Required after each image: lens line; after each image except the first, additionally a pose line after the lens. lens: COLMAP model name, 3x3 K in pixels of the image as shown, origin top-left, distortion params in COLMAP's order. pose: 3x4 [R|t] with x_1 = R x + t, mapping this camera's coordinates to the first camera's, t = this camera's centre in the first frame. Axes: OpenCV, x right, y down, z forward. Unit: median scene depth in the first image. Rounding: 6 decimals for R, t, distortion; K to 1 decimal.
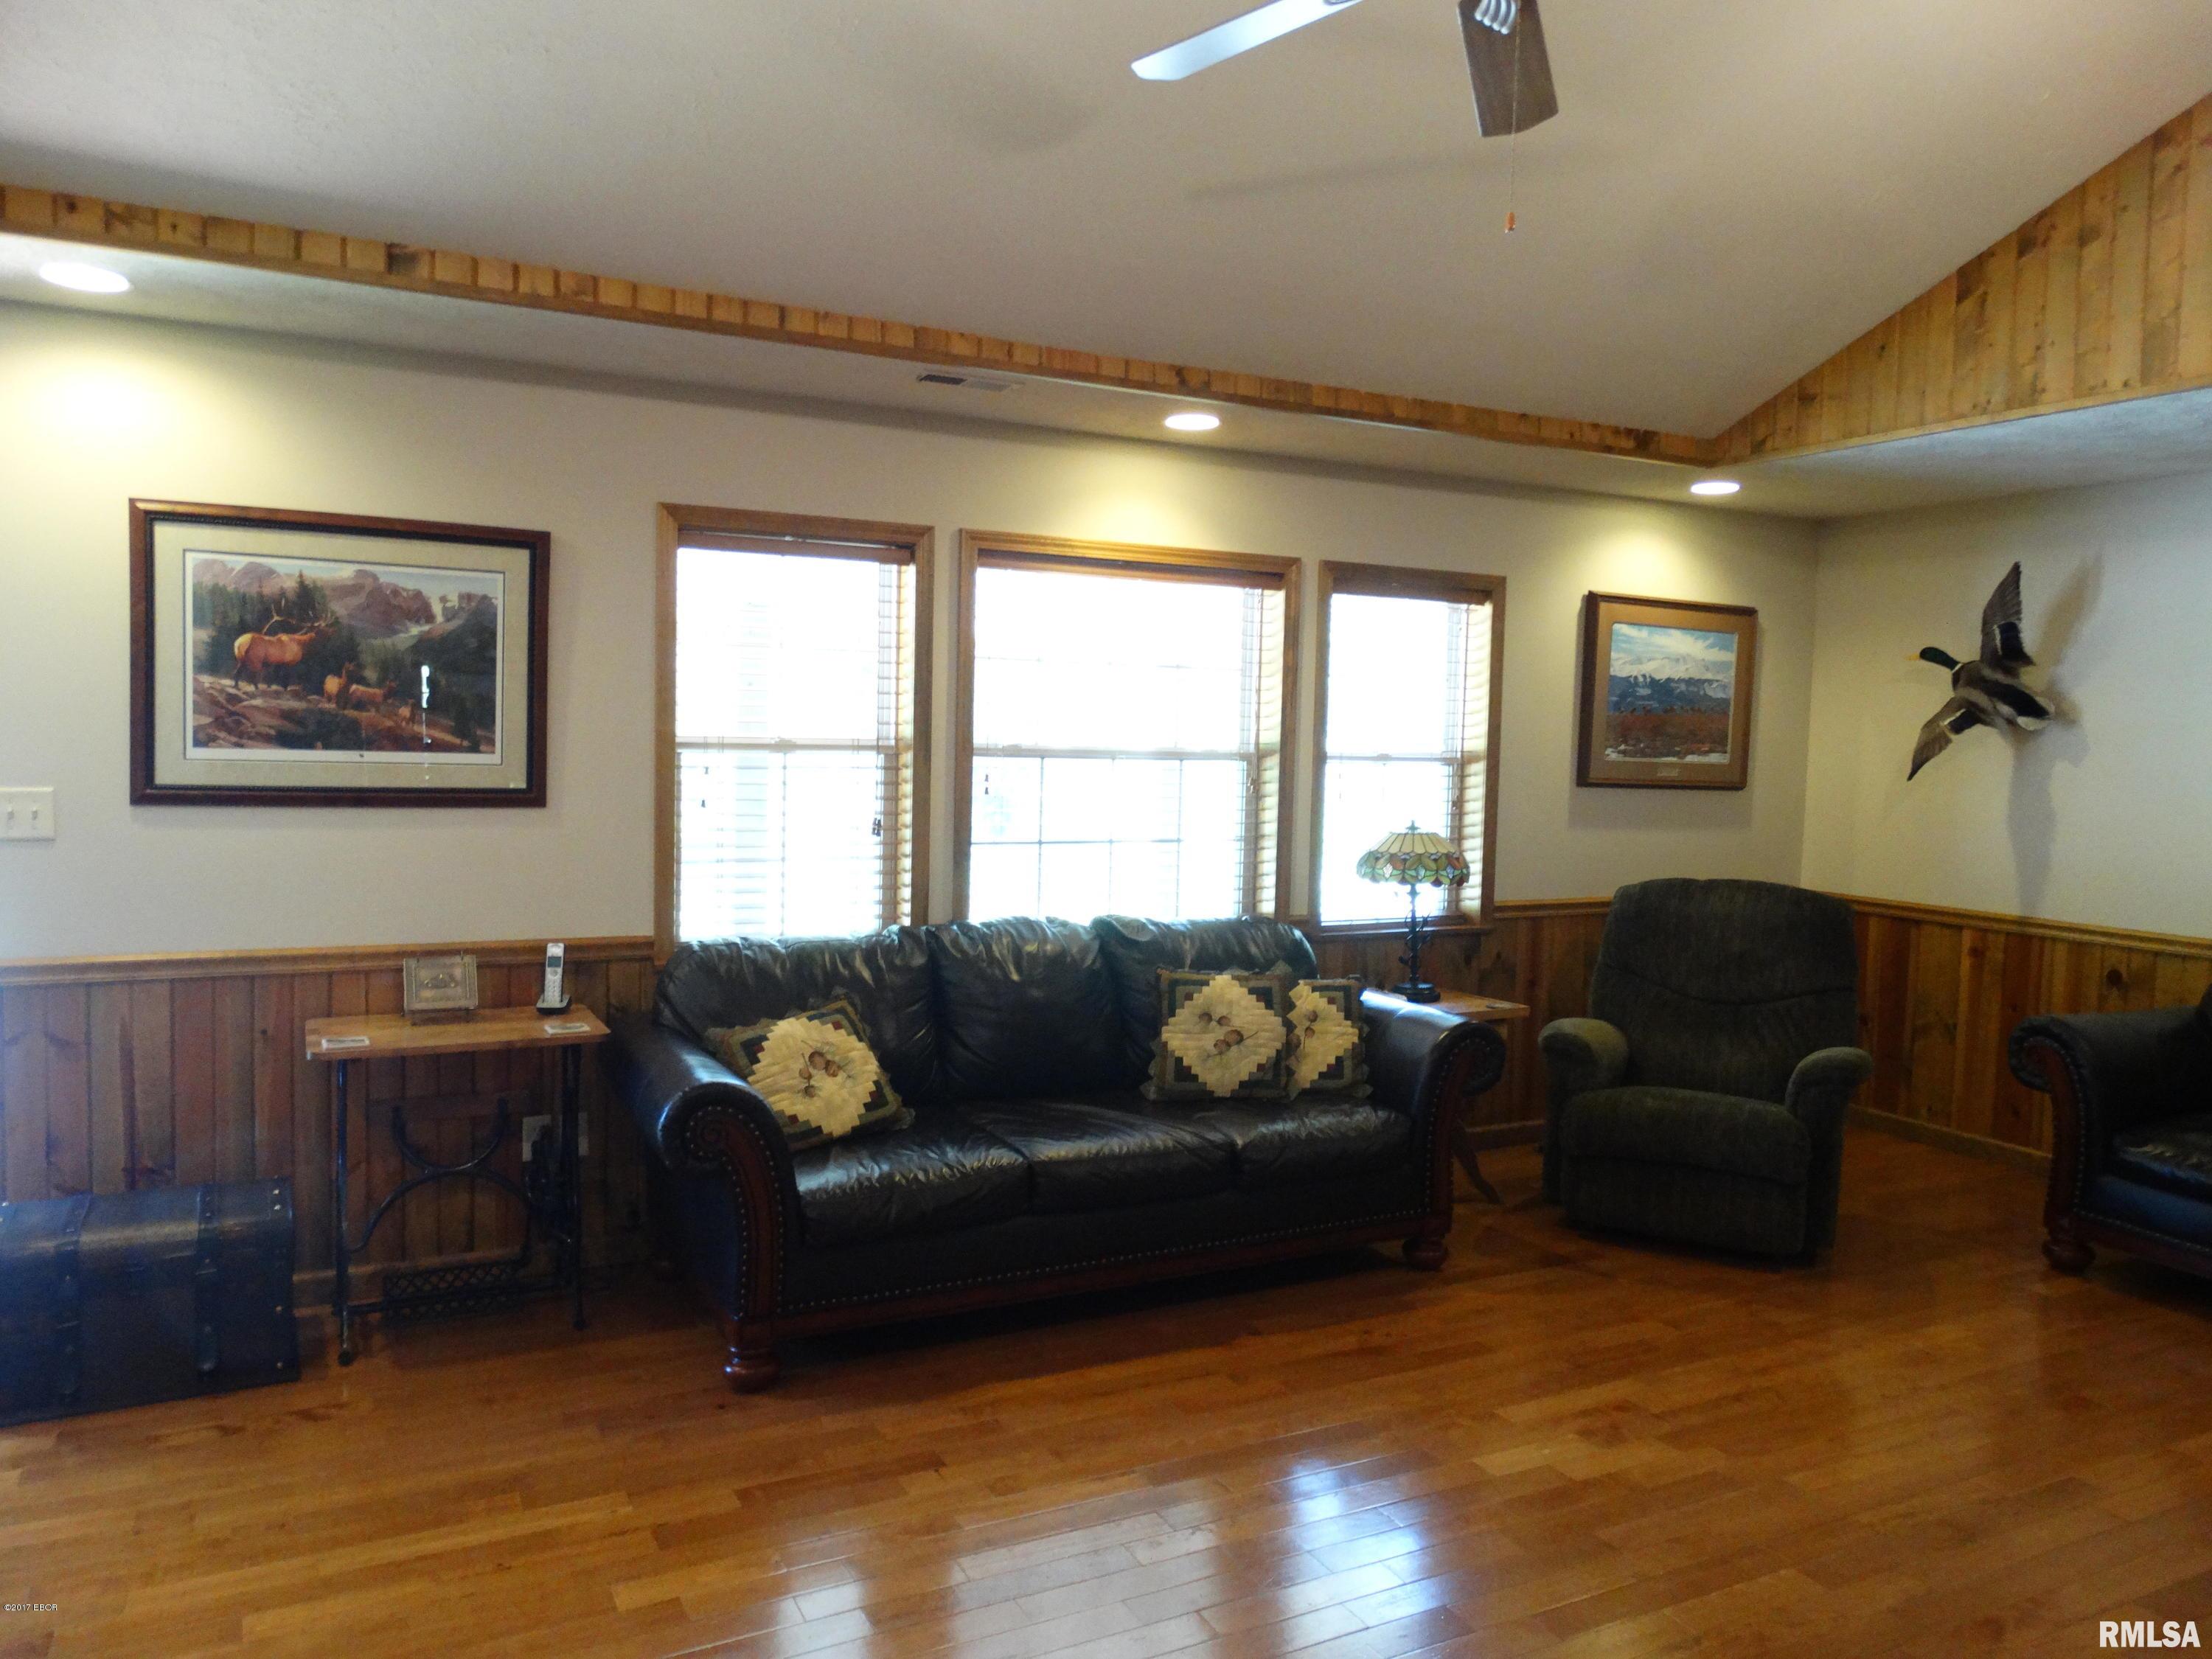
lens RADIAL K [[1590.1, 0, 1105.9], [0, 1590.1, 821.8], [0, 0, 1]] dist [-0.000355, 0.010016]
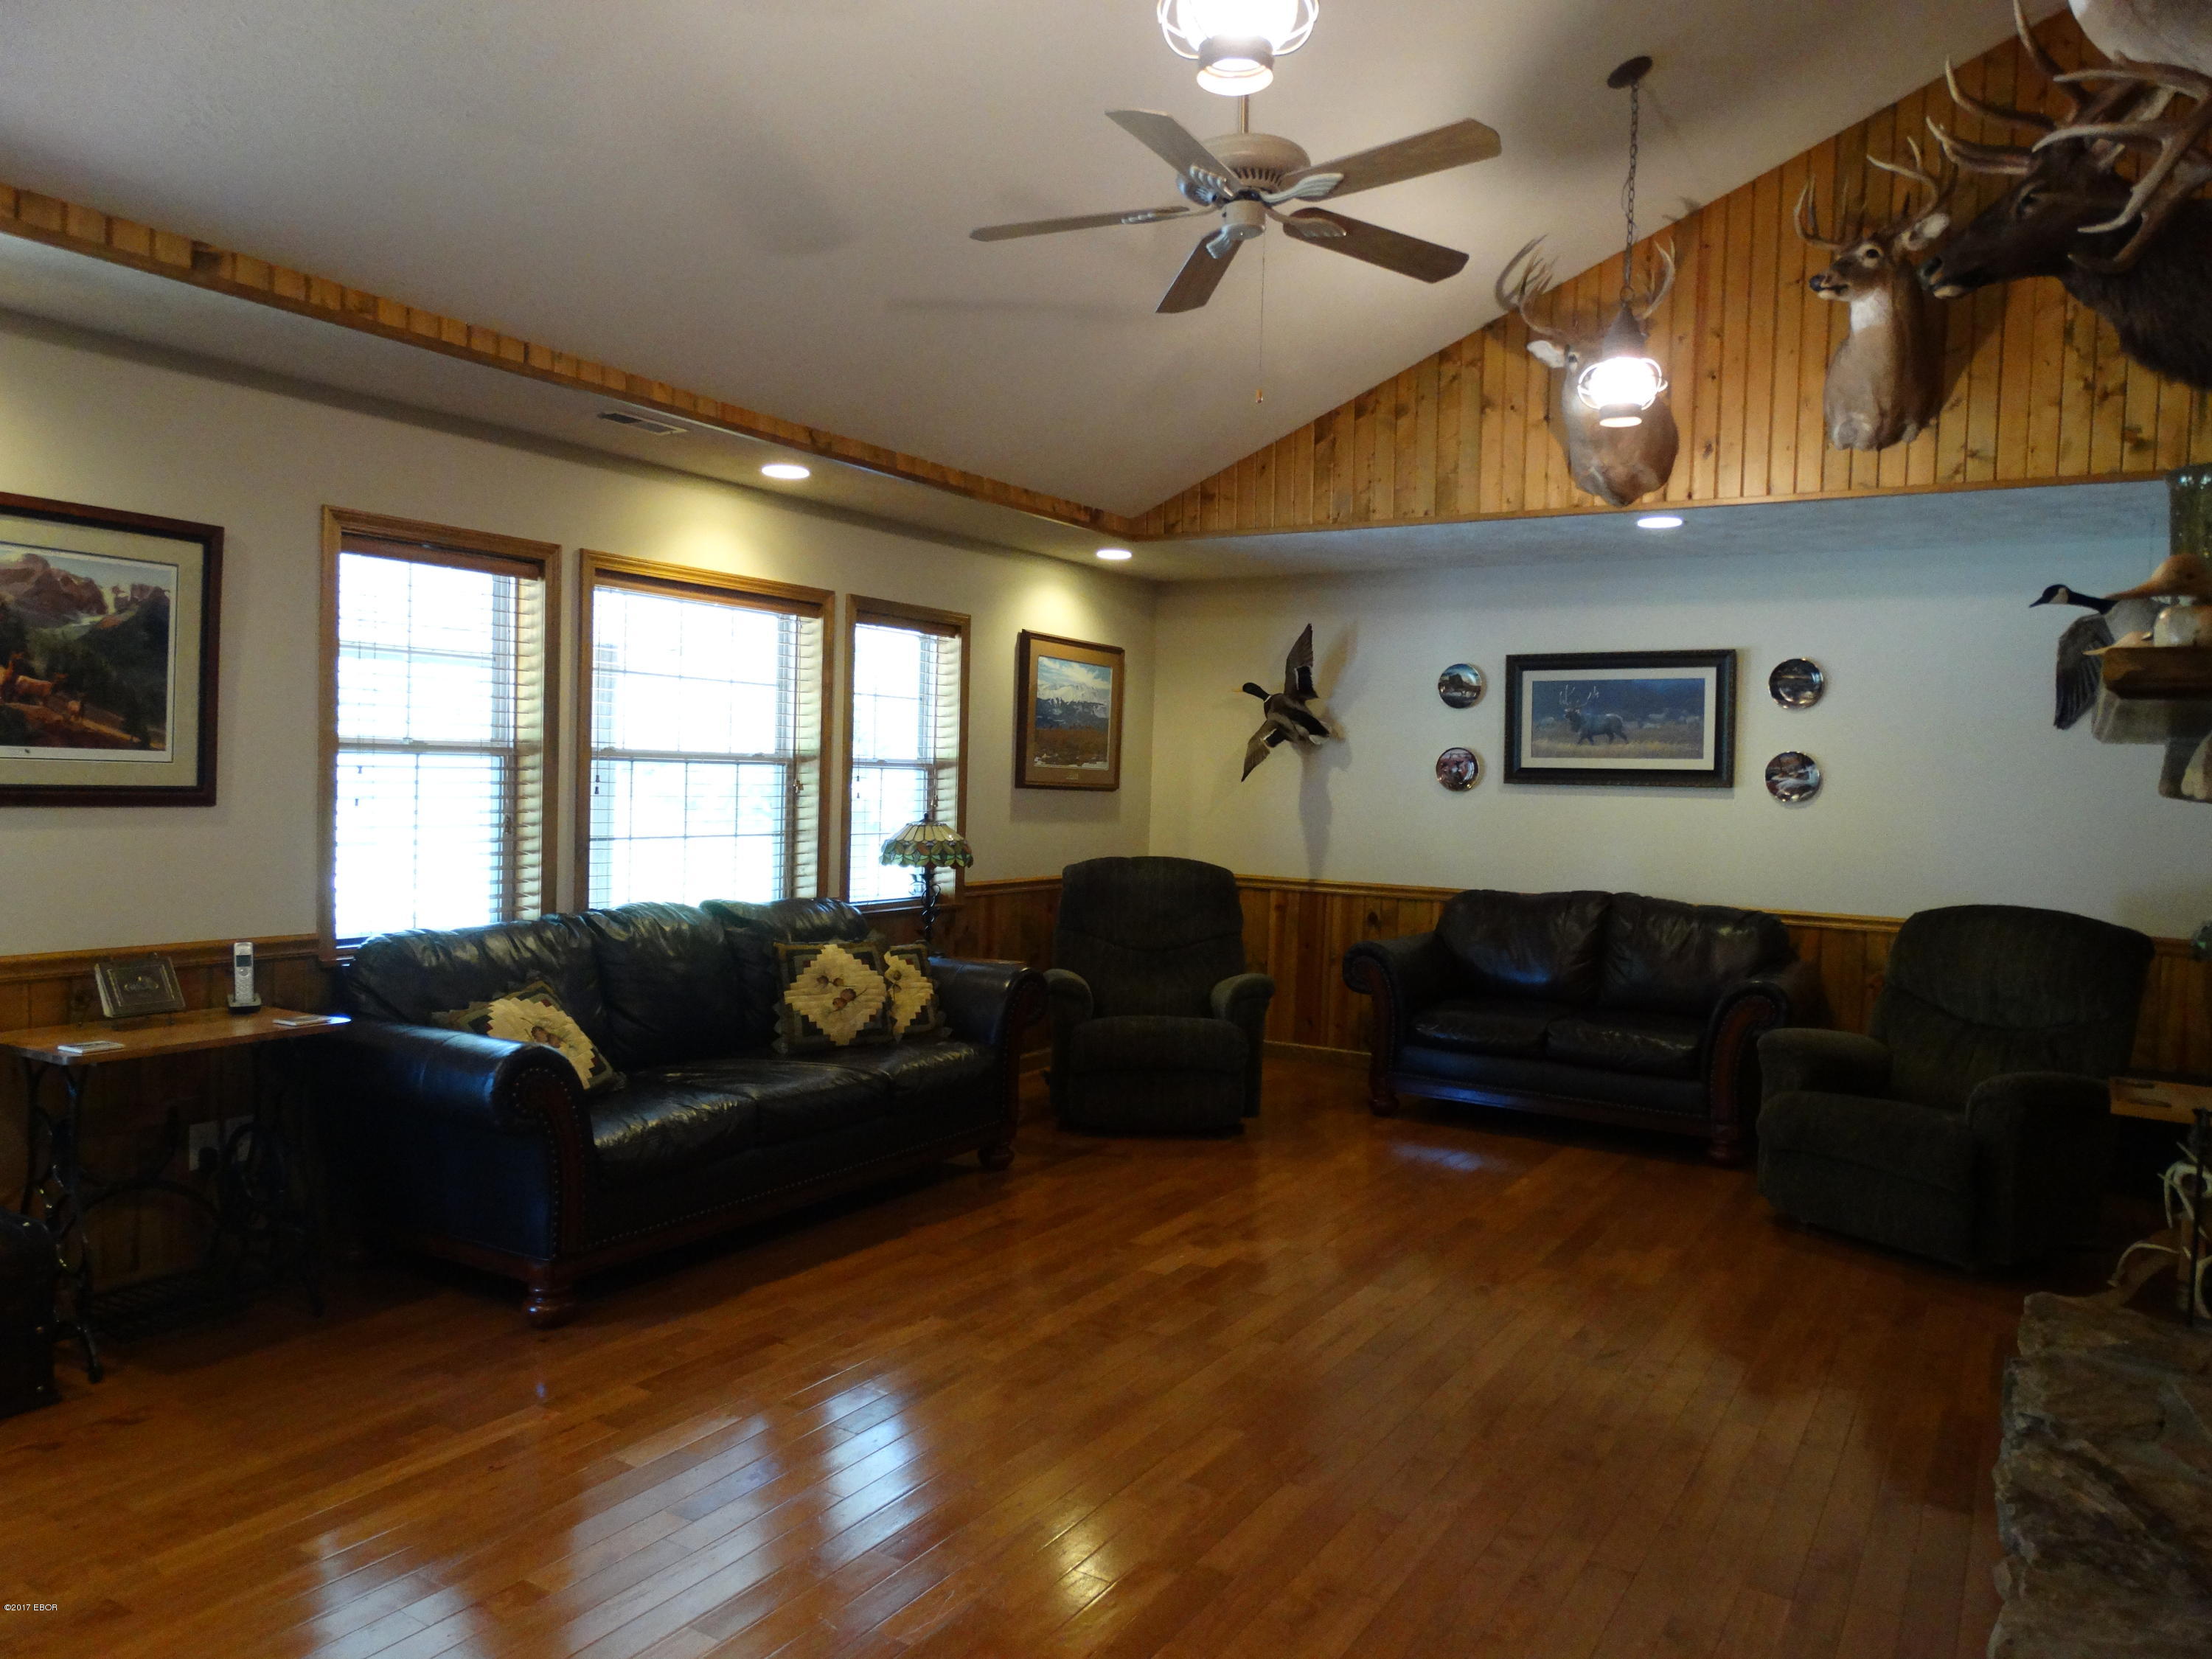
lens RADIAL K [[1580.0, 0, 1113.7], [0, 1580.0, 825.7], [0, 0, 1]] dist [0.000330, -0.000187]
pose [[0.857056, -0.017687, 0.514919, -0.352417], [0.023463, 0.999714, -0.004713, 0.019273], [-0.514688, 0.016121, 0.857226, -0.114322]]
